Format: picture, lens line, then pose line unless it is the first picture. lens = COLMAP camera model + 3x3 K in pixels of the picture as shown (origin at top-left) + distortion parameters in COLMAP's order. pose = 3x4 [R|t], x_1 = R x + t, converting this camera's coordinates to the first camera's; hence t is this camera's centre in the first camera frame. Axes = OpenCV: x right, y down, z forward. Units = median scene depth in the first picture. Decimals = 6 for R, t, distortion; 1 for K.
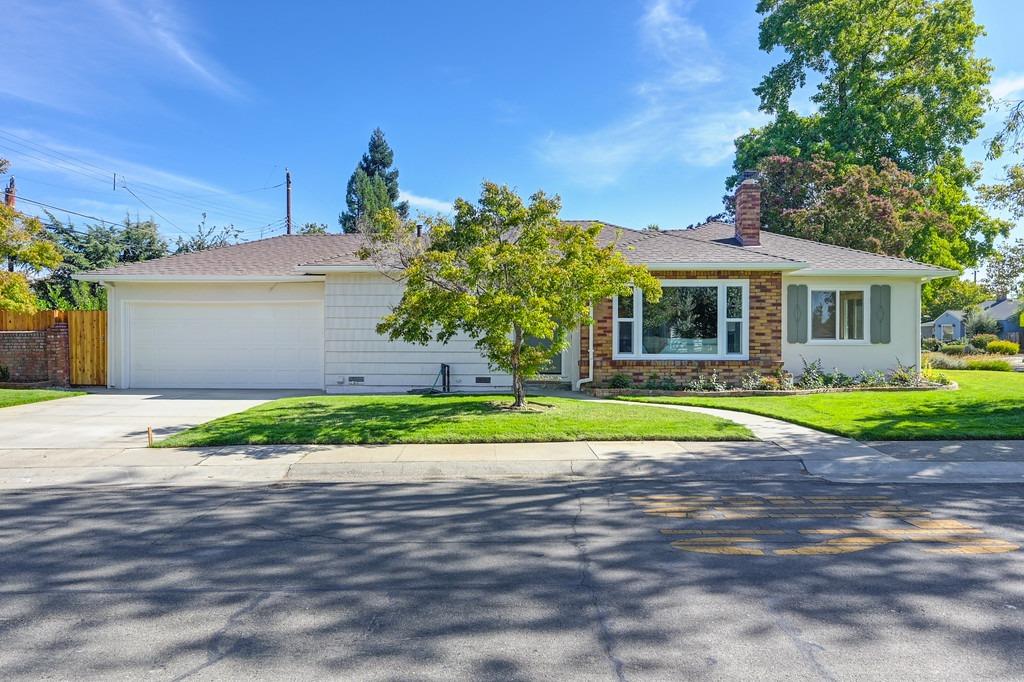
lens RADIAL K [[690.4, 0, 512.0], [0, 690.4, 341.0], [0, 0, 1]] dist [-0.003640, 0.005485]
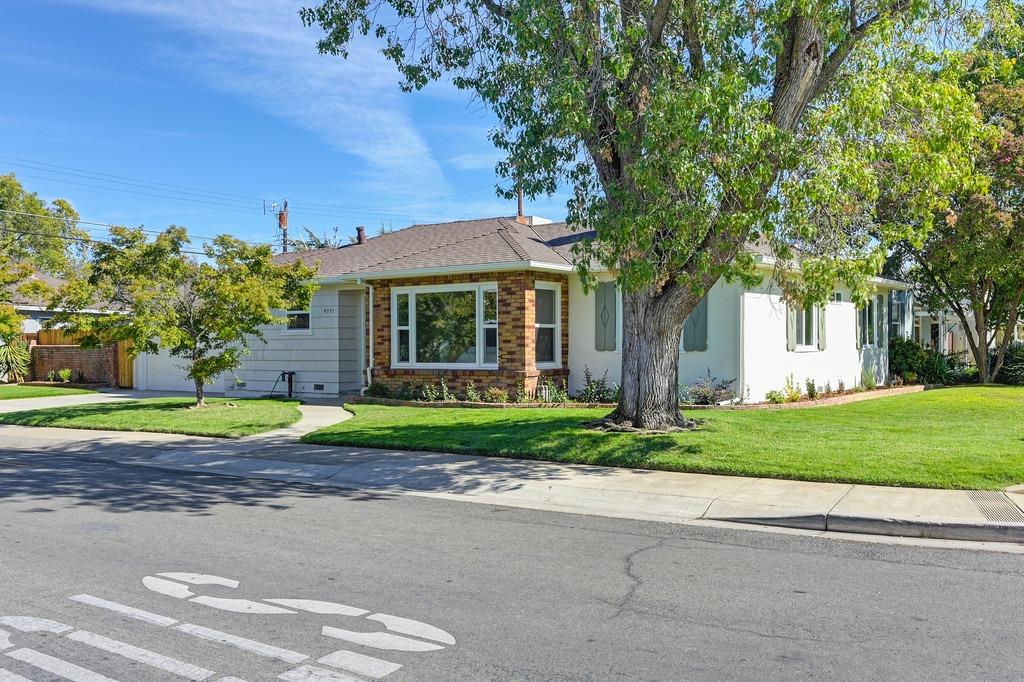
lens RADIAL K [[906.9, 0, 512.0], [0, 906.9, 341.0], [0, 0, 1]] dist [-0.003544, 0.000484]
pose [[0.835725, -0.010518, -0.549047, 1.008096], [0.005668, 0.999929, -0.010529, 0.002218], [0.549118, 0.005687, 0.835725, 0.007476]]
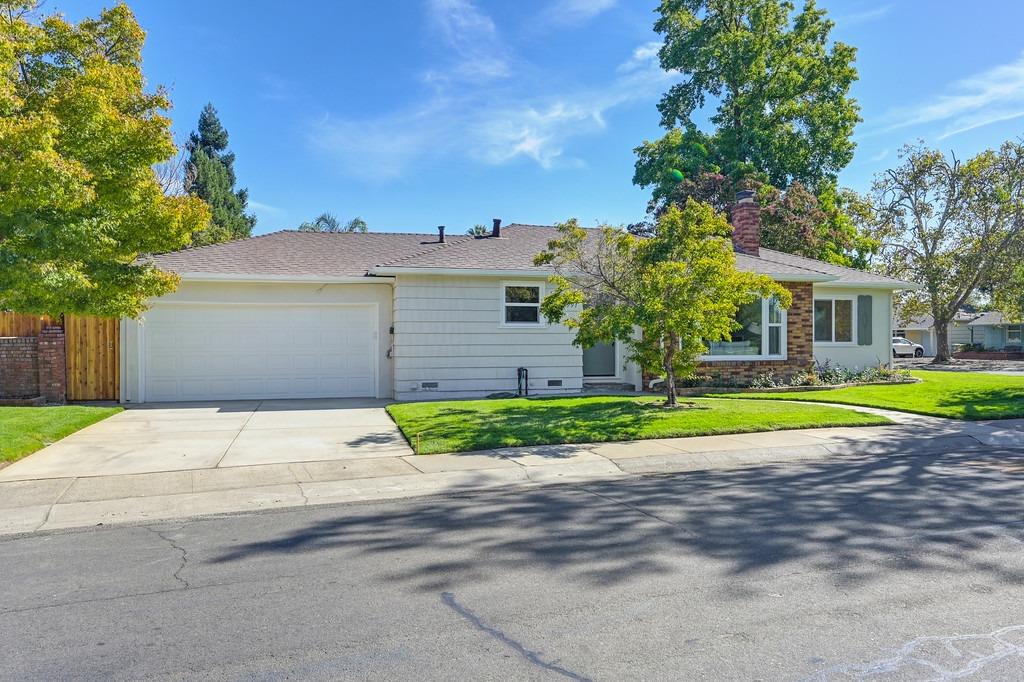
lens RADIAL K [[737.4, 0, 516.4], [0, 737.4, 345.7], [0, 0, 1]] dist [-0.001594, -0.001304]
pose [[0.955195, -0.006854, 0.295898, -0.438531], [0.006993, 0.999975, 0.000589, 0.000103], [-0.295895, 0.001507, 0.955219, -0.026858]]
